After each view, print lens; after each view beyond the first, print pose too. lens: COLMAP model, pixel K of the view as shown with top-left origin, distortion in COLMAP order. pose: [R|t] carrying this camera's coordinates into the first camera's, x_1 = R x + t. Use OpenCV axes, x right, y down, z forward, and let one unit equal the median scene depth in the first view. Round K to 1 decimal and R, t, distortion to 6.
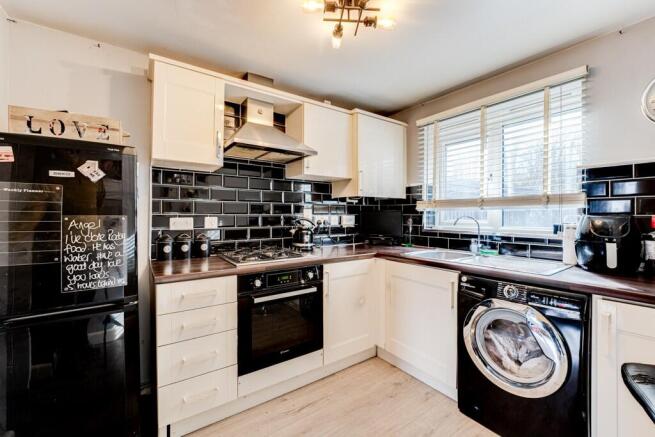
lens RADIAL K [[272.7, 0, 325.3], [0, 272.7, 215.8], [0, 0, 1]] dist [-0.012051, 0.000679]
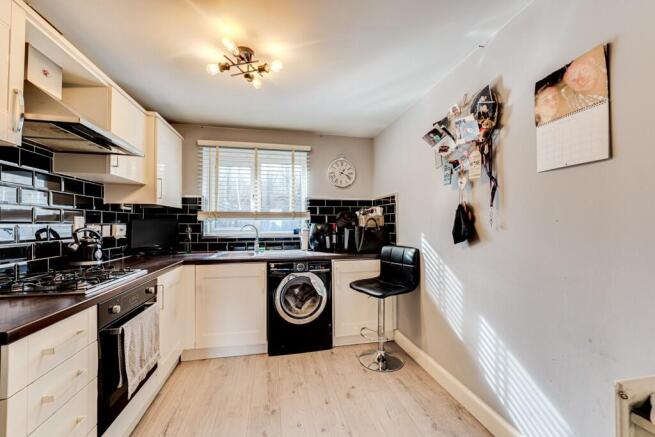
lens RADIAL K [[272.7, 0, 325.4], [0, 272.7, 220.9], [0, 0, 1]] dist [-0.012051, 0.000679]
pose [[0.394281, 0.006870, 0.918964, -0.569422], [0.004741, 0.999944, -0.009509, -0.002619], [-0.918978, 0.008106, 0.394226, 0.095009]]
